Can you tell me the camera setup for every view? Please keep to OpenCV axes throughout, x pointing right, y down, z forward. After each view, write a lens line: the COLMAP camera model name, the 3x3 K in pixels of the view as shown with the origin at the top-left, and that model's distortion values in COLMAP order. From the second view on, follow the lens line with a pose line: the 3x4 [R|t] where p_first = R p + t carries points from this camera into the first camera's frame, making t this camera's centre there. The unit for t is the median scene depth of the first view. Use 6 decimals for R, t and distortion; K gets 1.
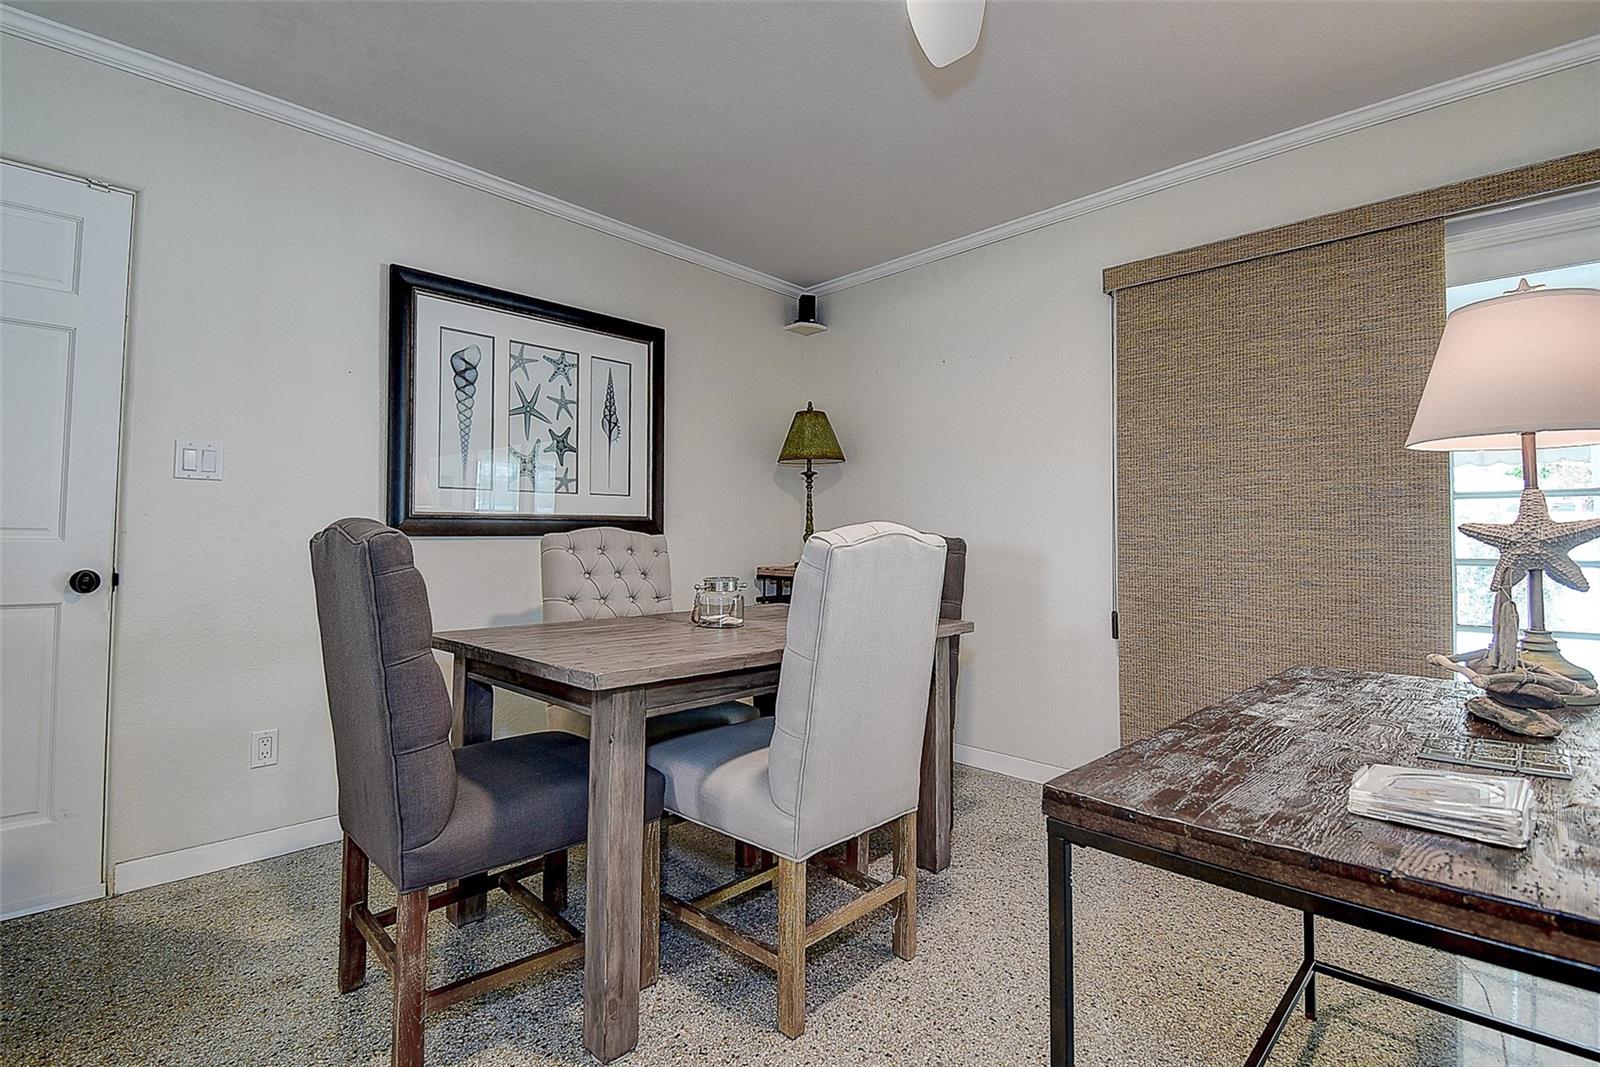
lens RADIAL K [[728.8, 0, 796.3], [0, 728.8, 521.2], [0, 0, 1]] dist [0.029973, -0.022687]
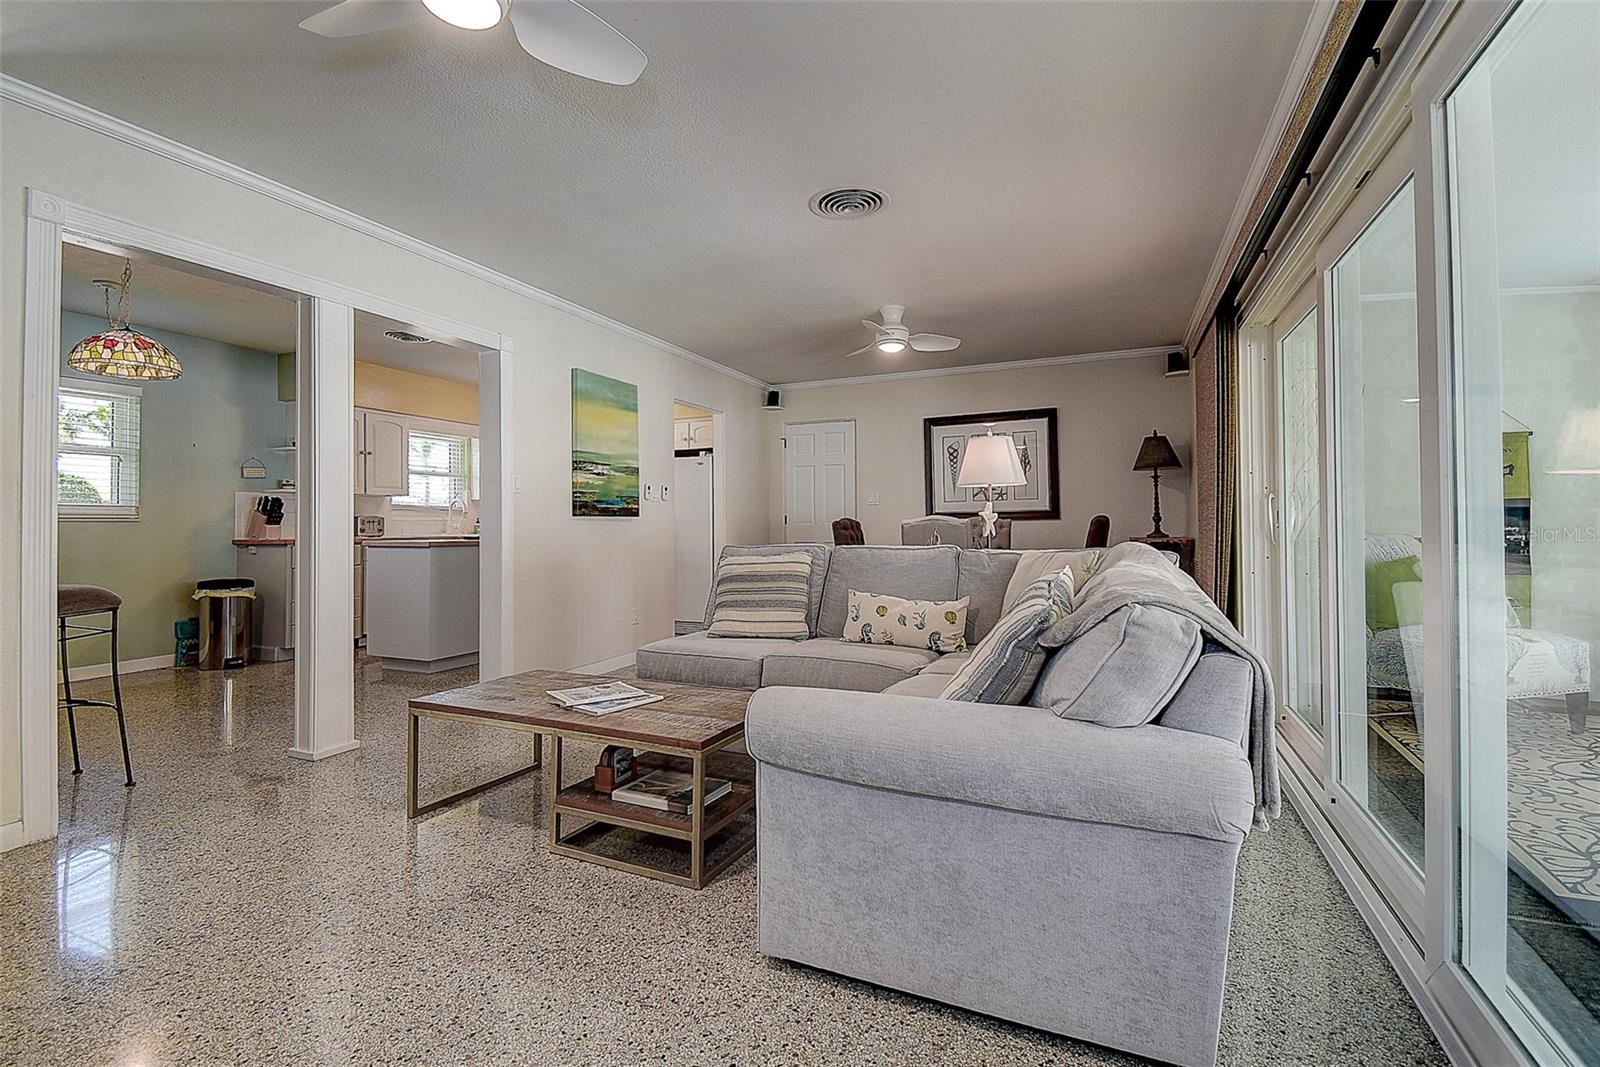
lens RADIAL K [[728.8, 0, 794.0], [0, 728.8, 512.4], [0, 0, 1]] dist [0.029973, -0.022687]
pose [[0.358186, -0.022823, -0.933371, 1.620121], [0.032499, 0.999400, -0.011966, 0.004382], [0.933084, -0.026048, 0.358713, -0.366043]]
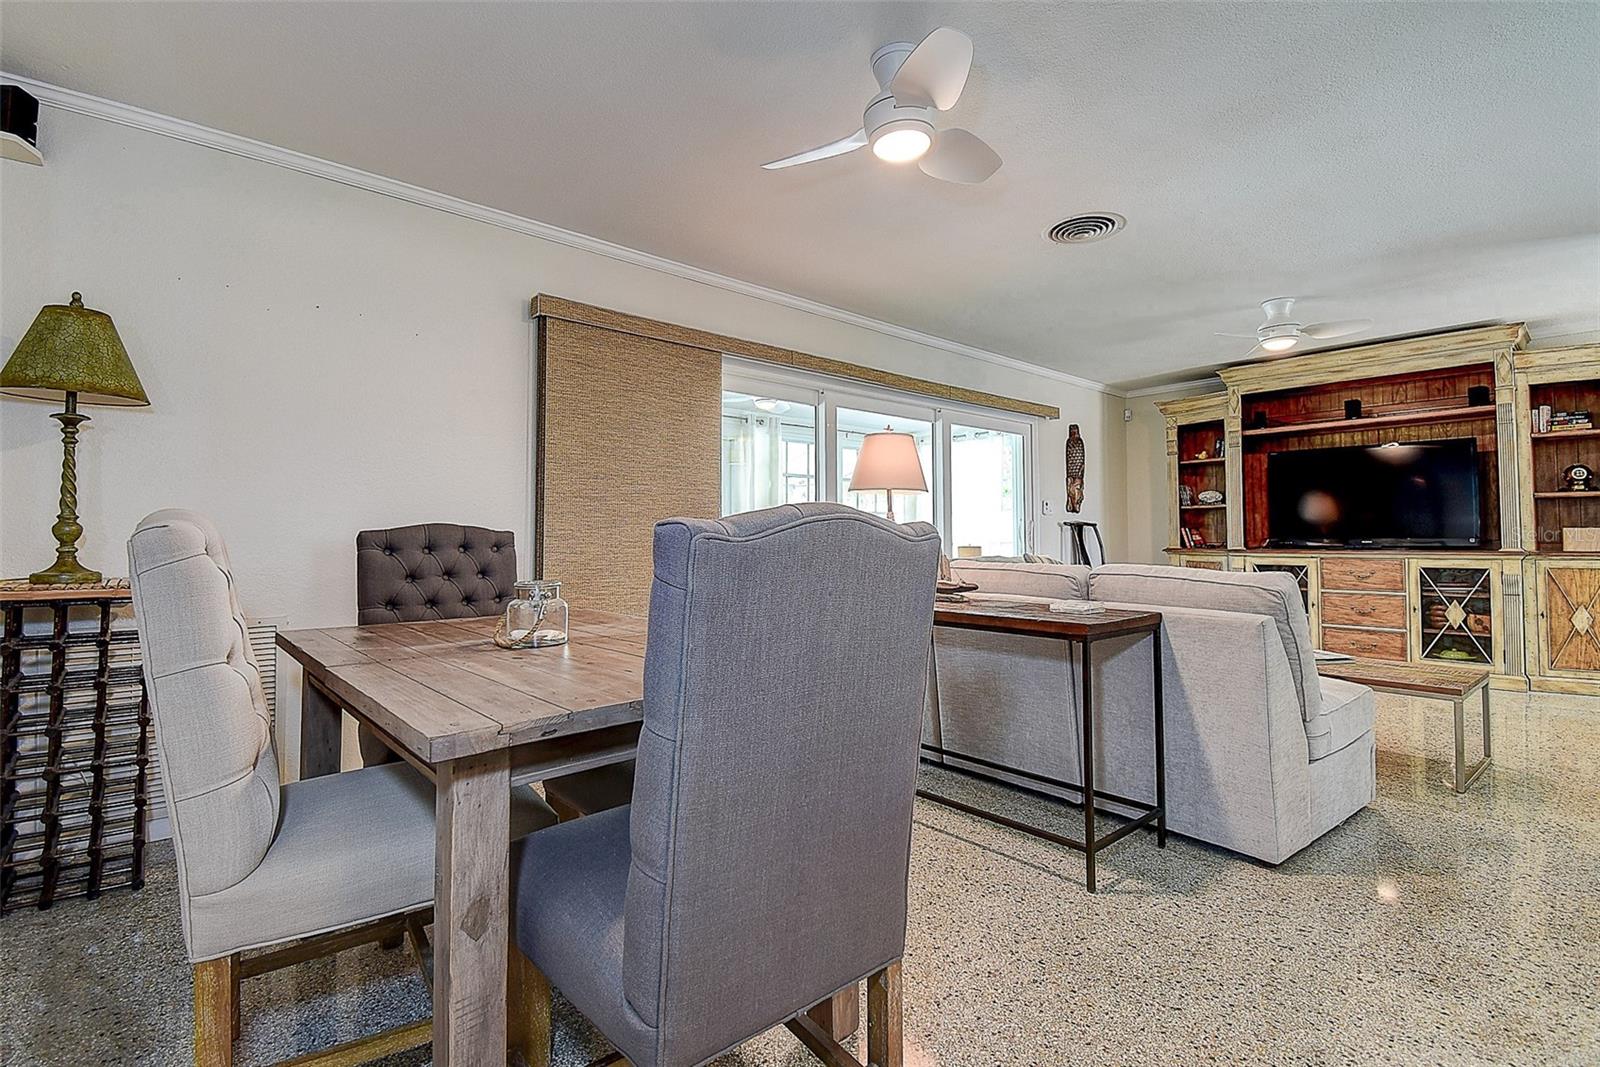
lens RADIAL K [[728.8, 0, 790.3], [0, 728.8, 524.9], [0, 0, 1]] dist [0.029973, -0.022687]
pose [[0.079723, 0.004885, 0.996805, -0.693395], [-0.028870, 0.999580, -0.002590, 0.004828], [-0.996399, -0.028571, 0.079830, 0.538075]]
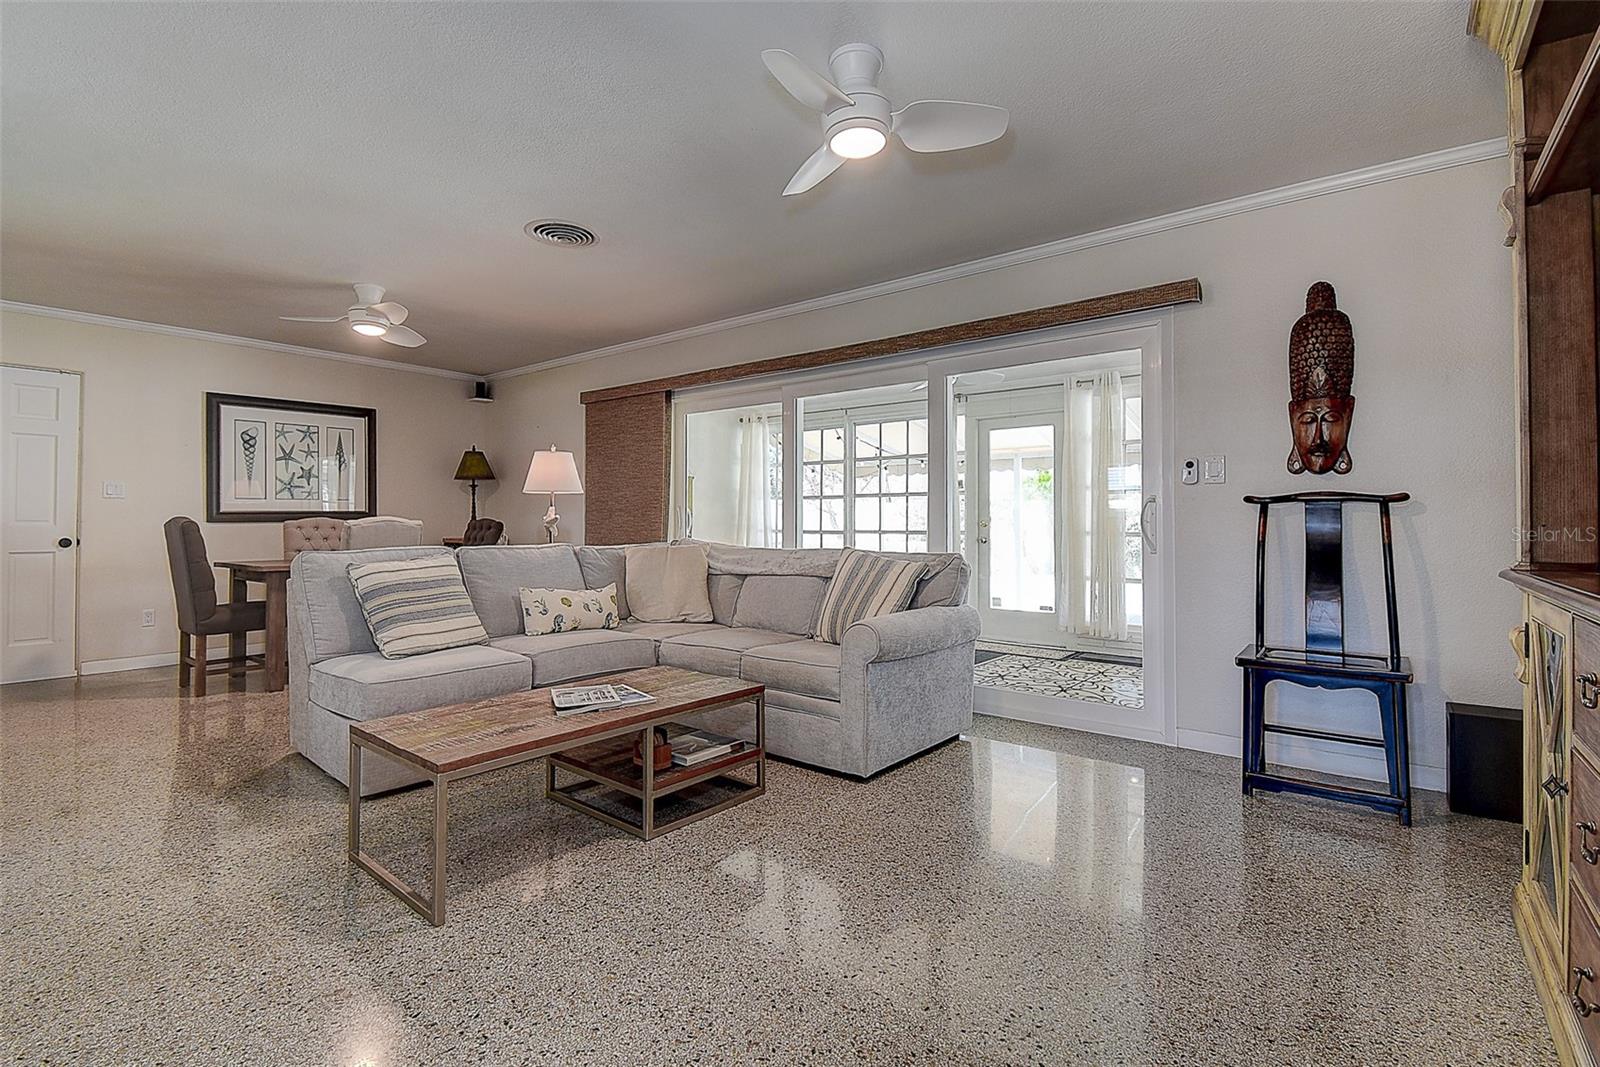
lens RADIAL K [[728.8, 0, 792.3], [0, 728.8, 524.9], [0, 0, 1]] dist [0.029973, -0.022687]
pose [[0.994065, -0.006750, 0.108575, 0.817712], [0.003887, 0.999640, 0.026555, -0.020079], [-0.108715, -0.025976, 0.993734, -1.188423]]
